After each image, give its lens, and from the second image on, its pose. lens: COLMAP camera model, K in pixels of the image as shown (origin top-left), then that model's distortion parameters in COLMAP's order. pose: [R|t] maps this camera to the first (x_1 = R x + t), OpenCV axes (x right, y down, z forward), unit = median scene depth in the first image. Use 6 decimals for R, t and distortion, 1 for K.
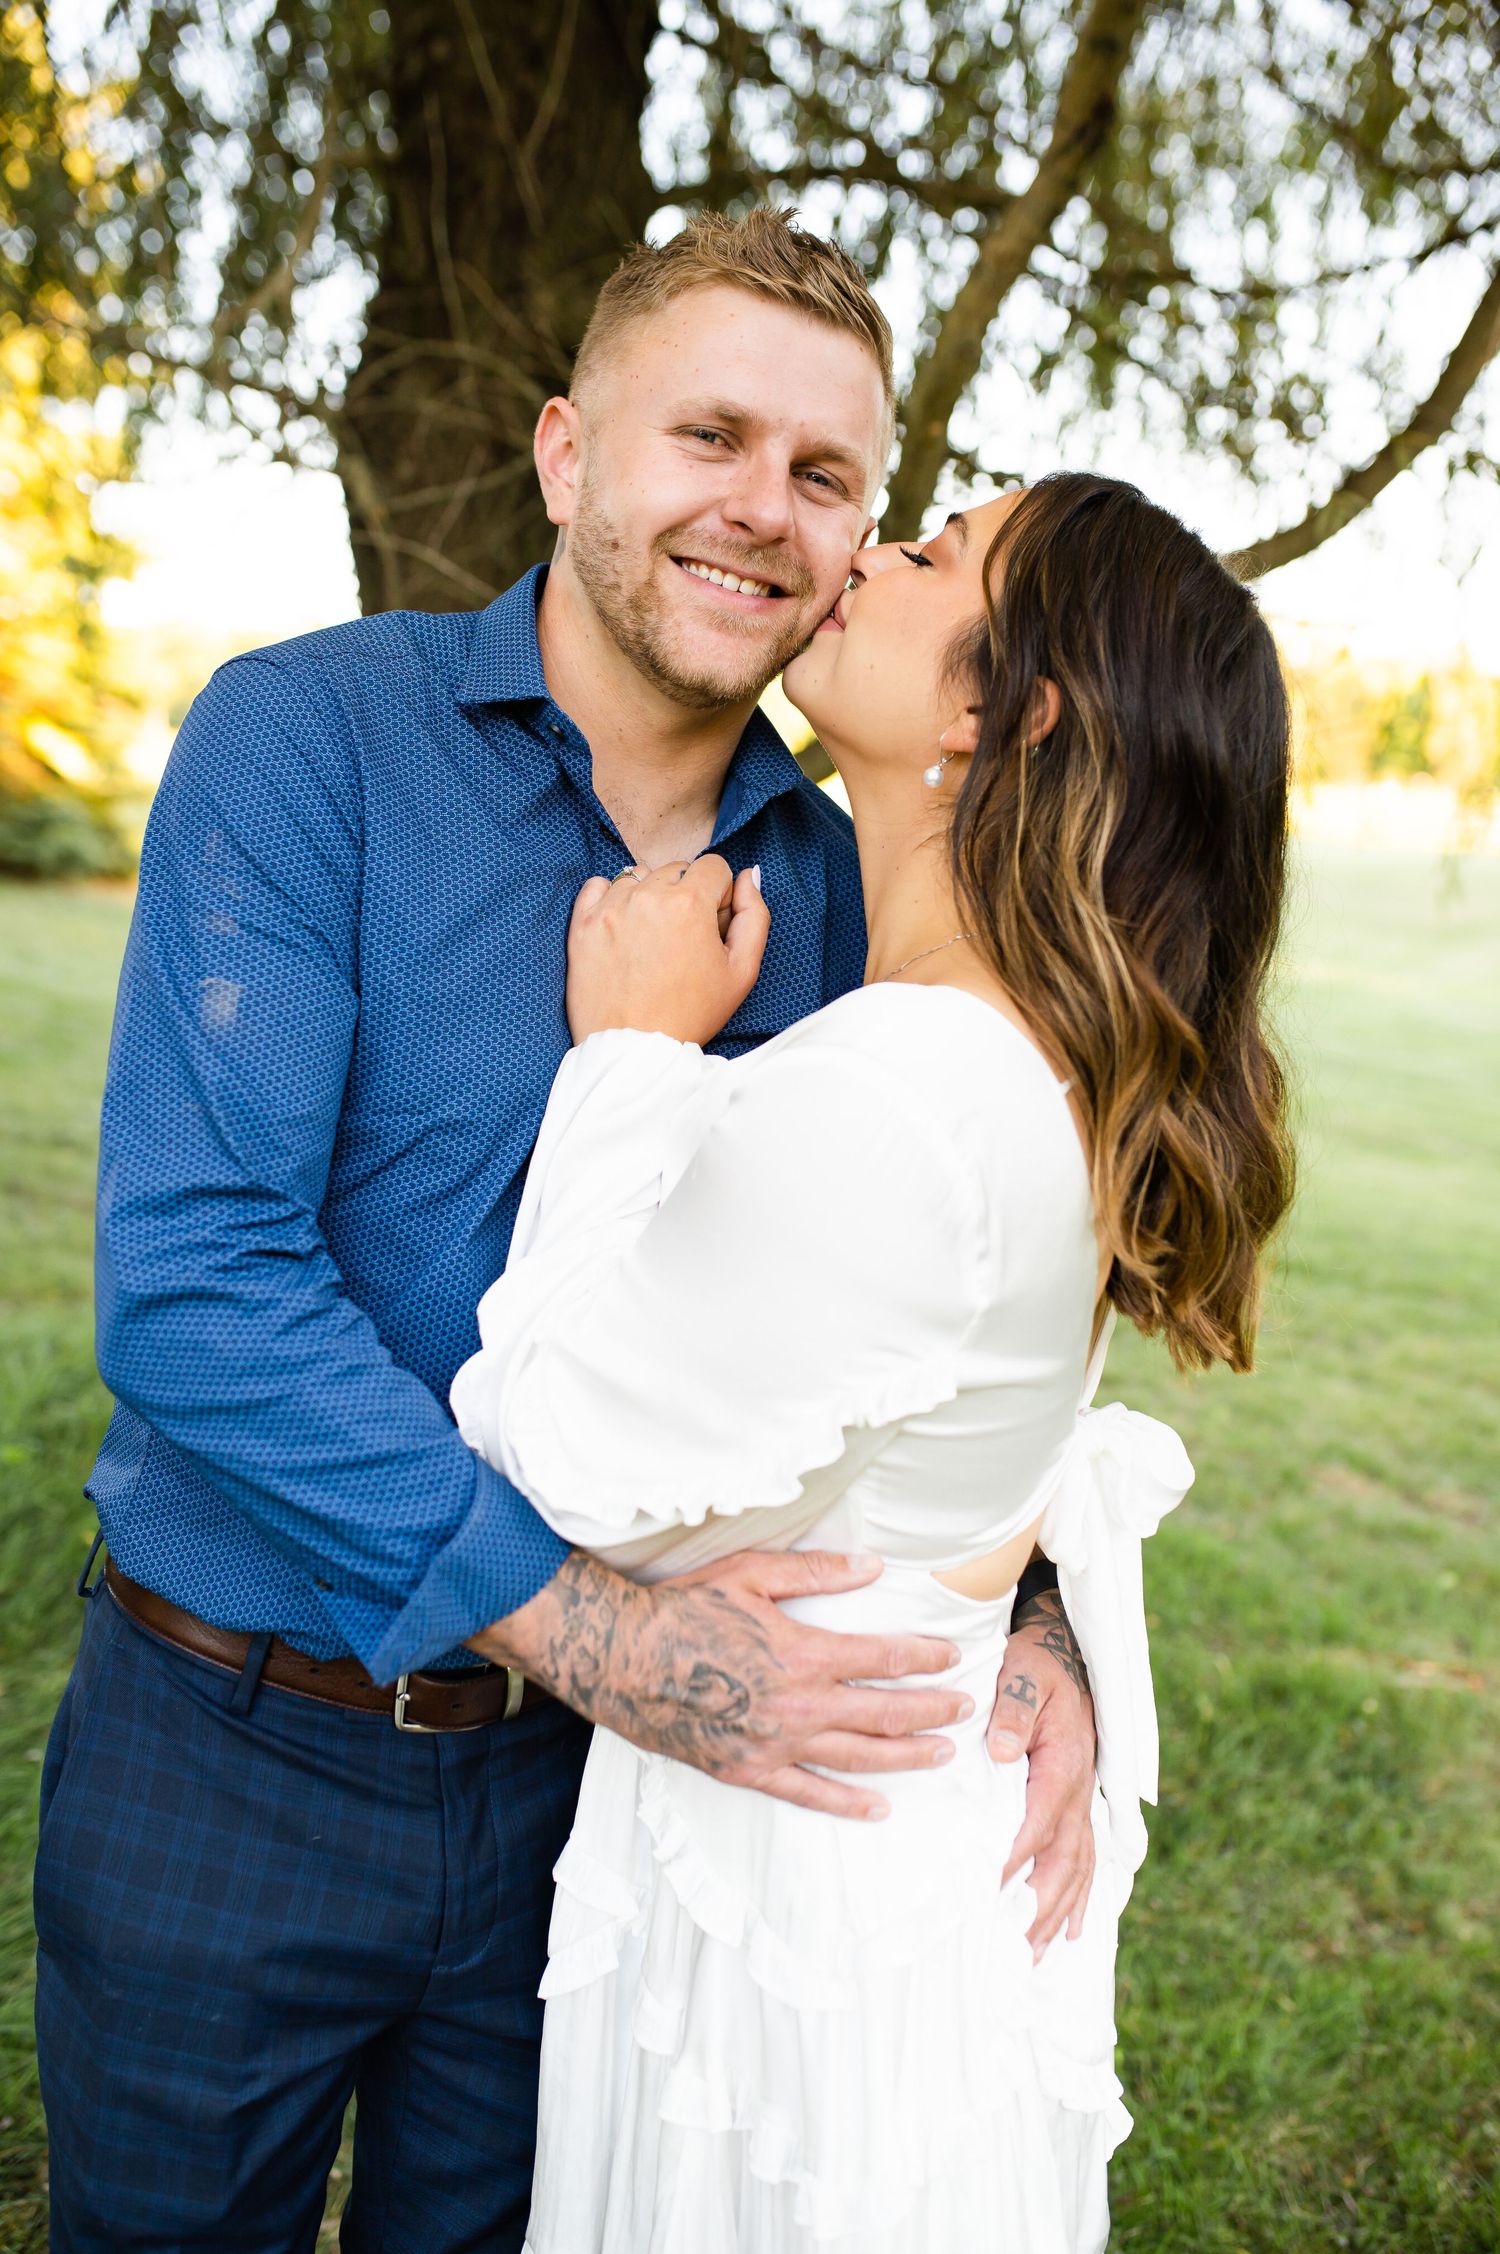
lens RADIAL K [[2246.1, 0, 762.9], [0, 2246.1, 1094.1], [0, 0, 1]] dist [0.004848, -0.009091]
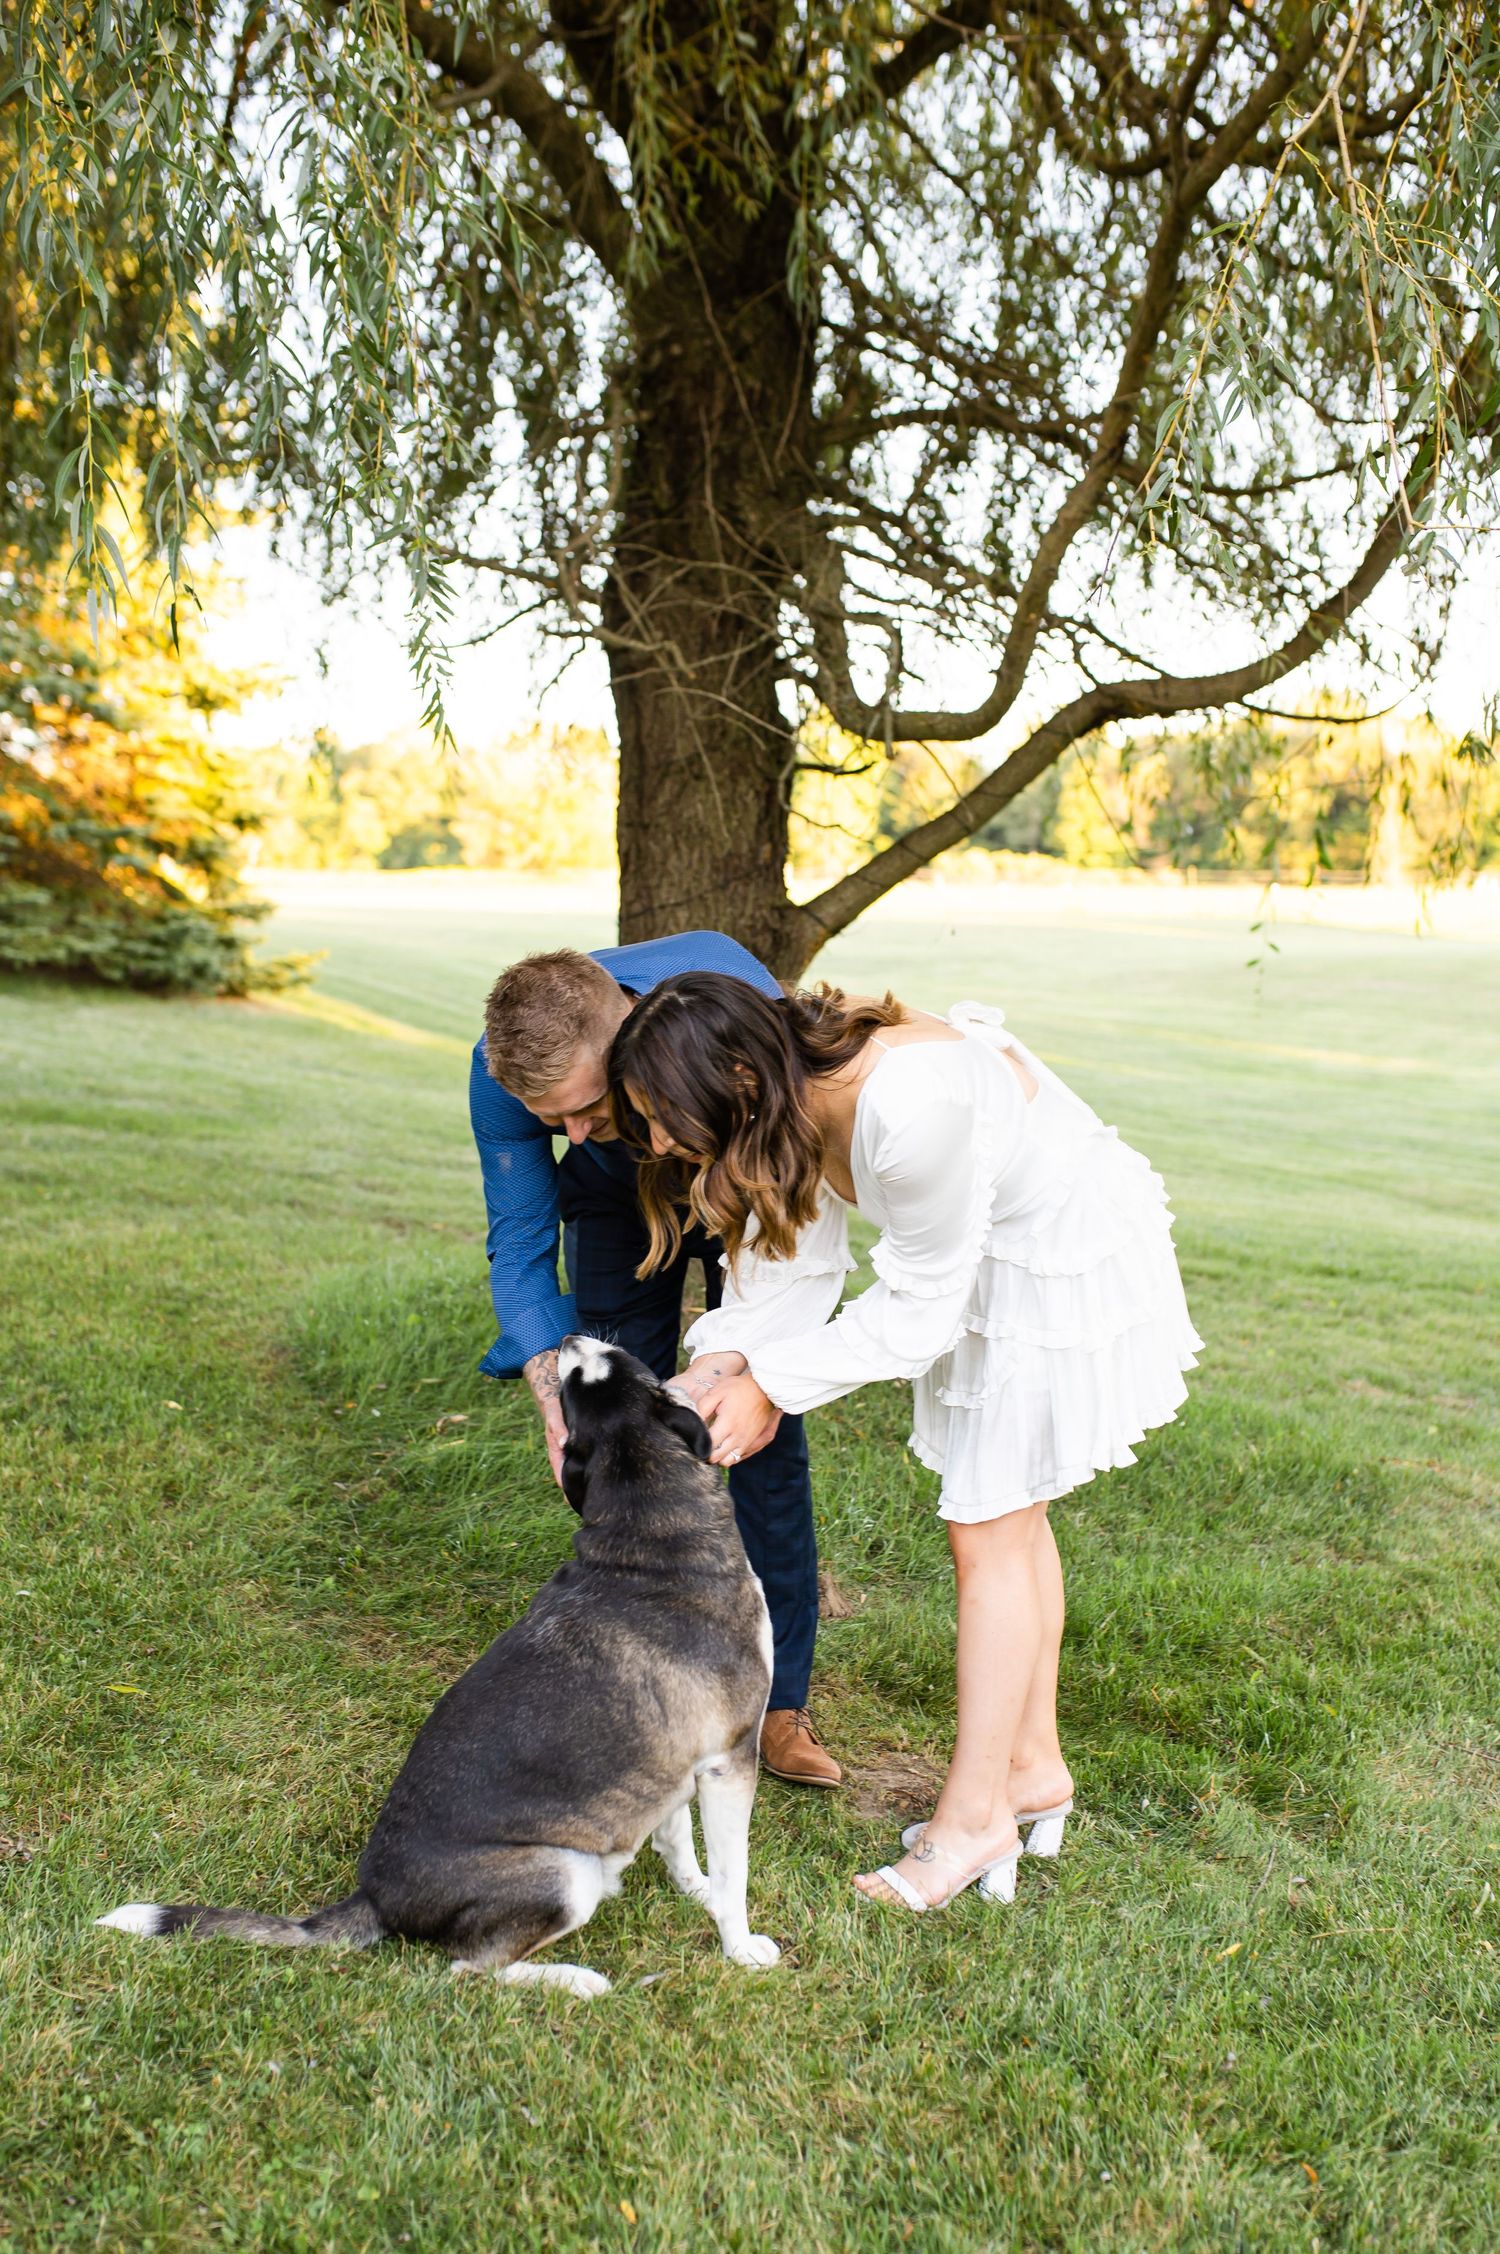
lens RADIAL K [[2402.4, 0, 745.7], [0, 2402.4, 1222.7], [0, 0, 1]] dist [-0.022733, 0.007094]
pose [[0.998996, -0.030176, -0.033121, -0.069208], [0.030033, 0.999537, -0.004815, 0.116183], [0.033251, 0.003815, 0.999440, -0.585847]]
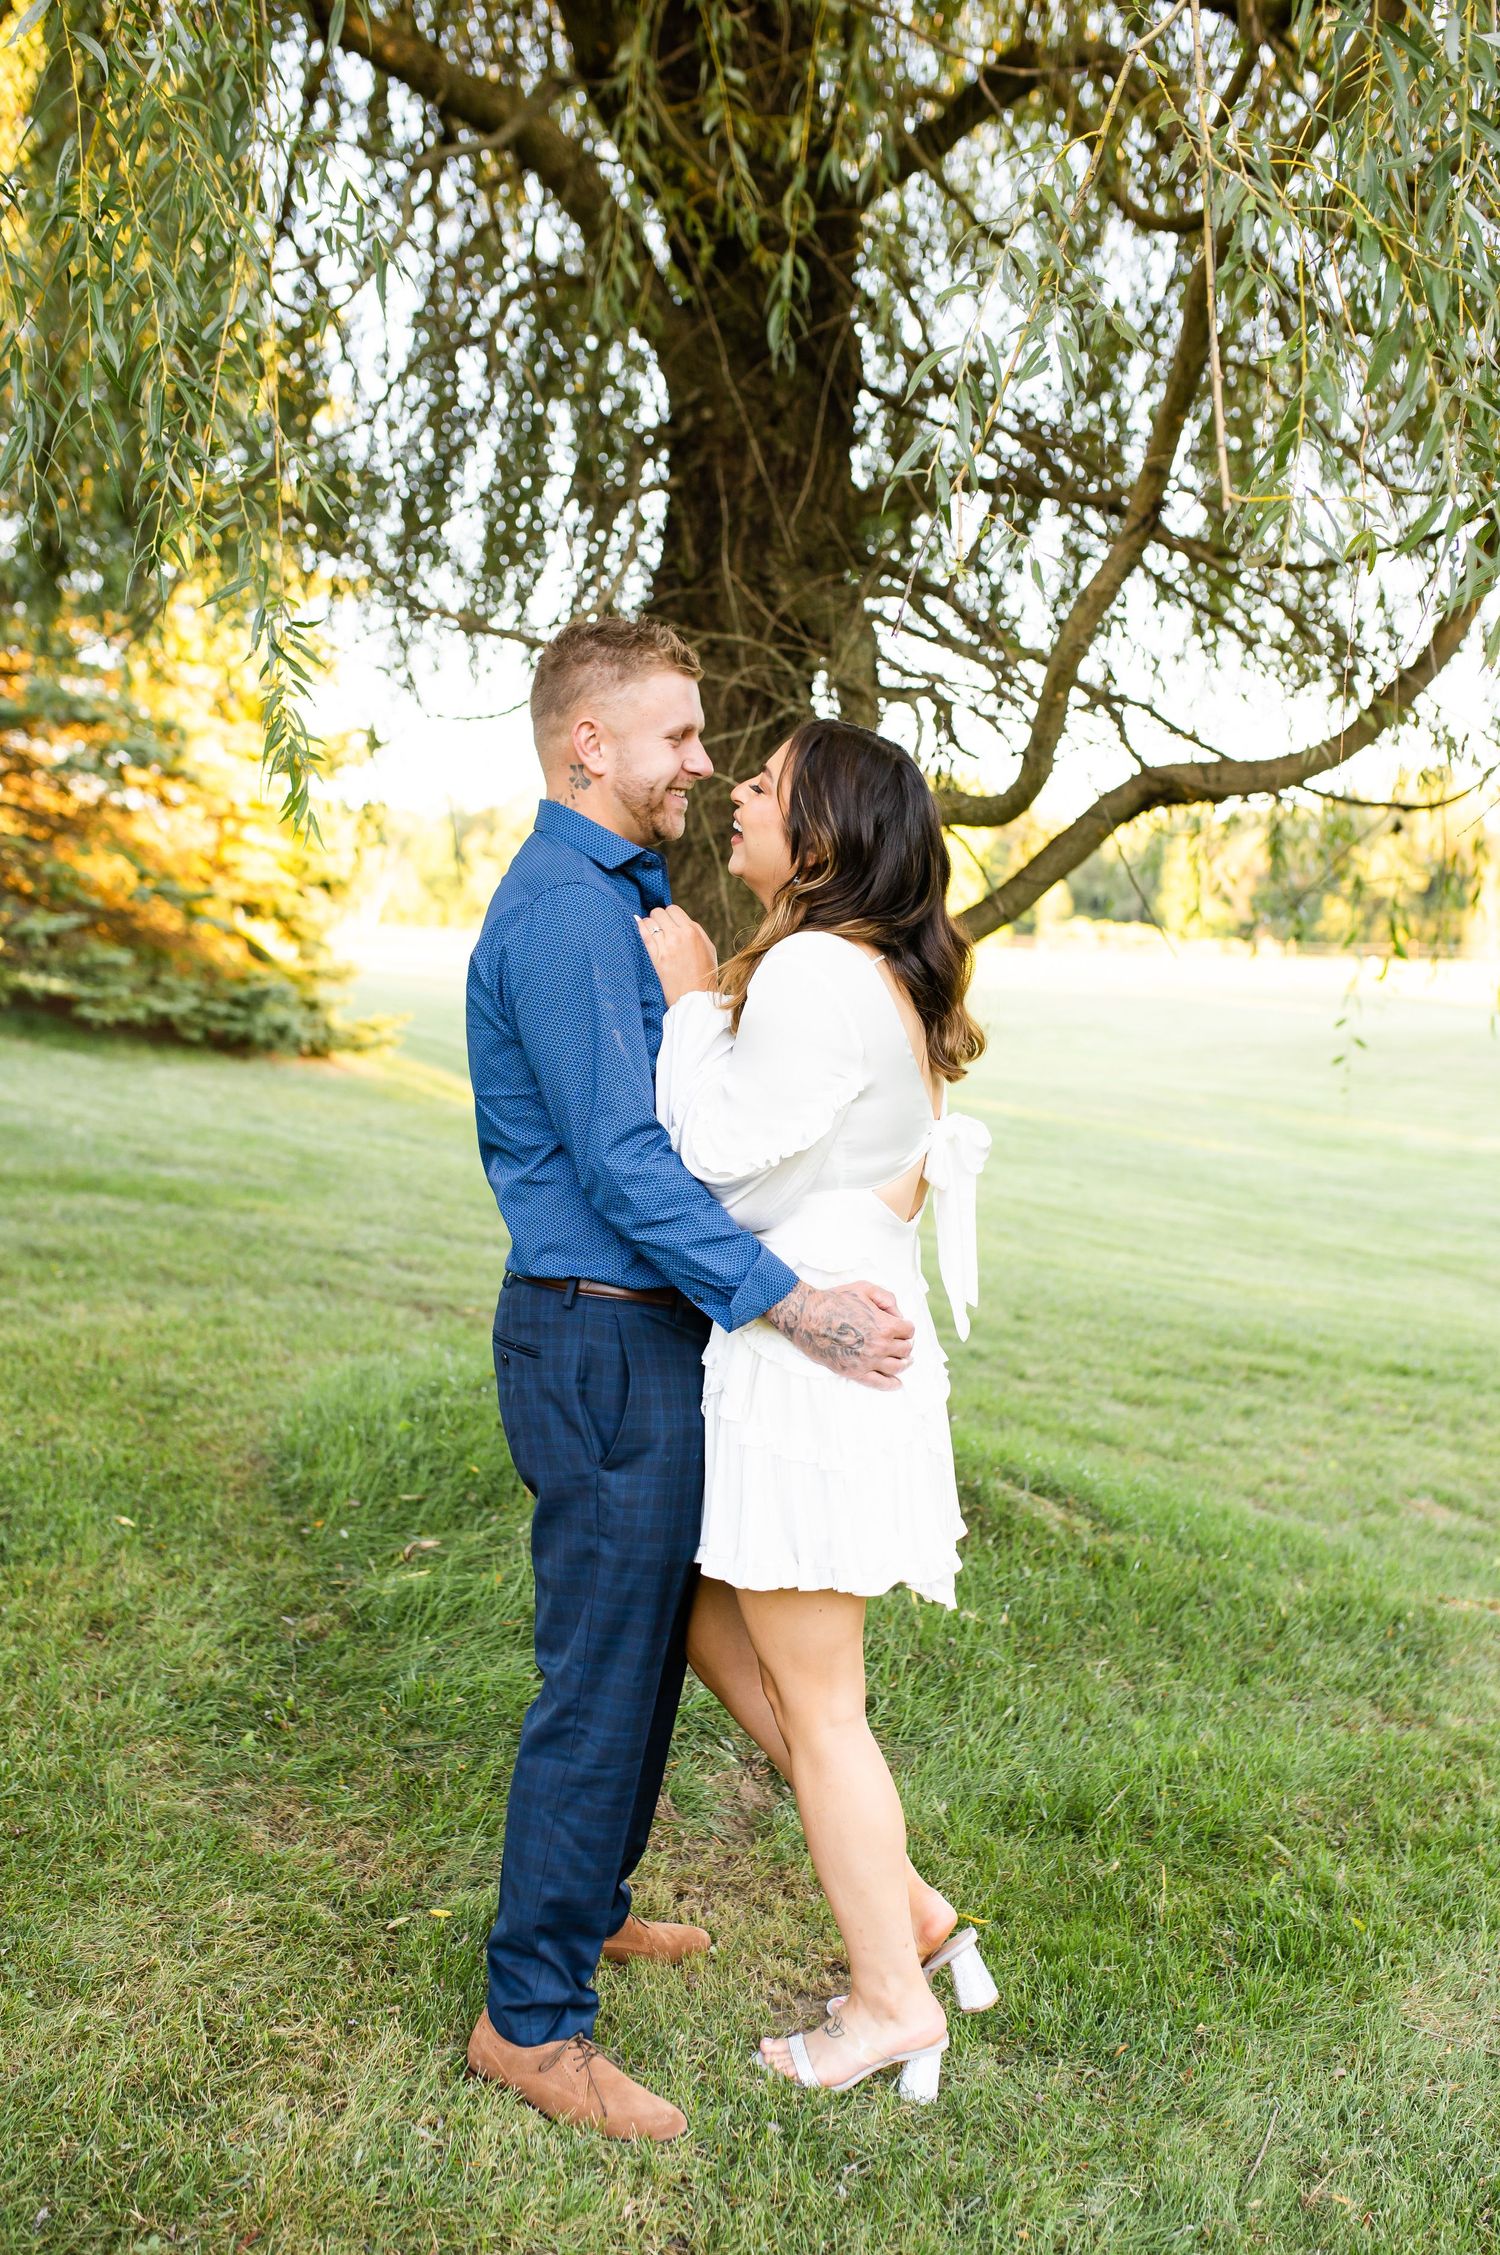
lens RADIAL K [[2352.4, 0, 755.2], [0, 2352.4, 1182.6], [0, 0, 1]] dist [-0.022463, 0.000333]
pose [[0.997408, -0.010538, -0.071184, -0.016807], [0.007269, 0.998913, -0.046033, 0.082620], [0.071592, 0.045396, 0.996400, -0.455239]]
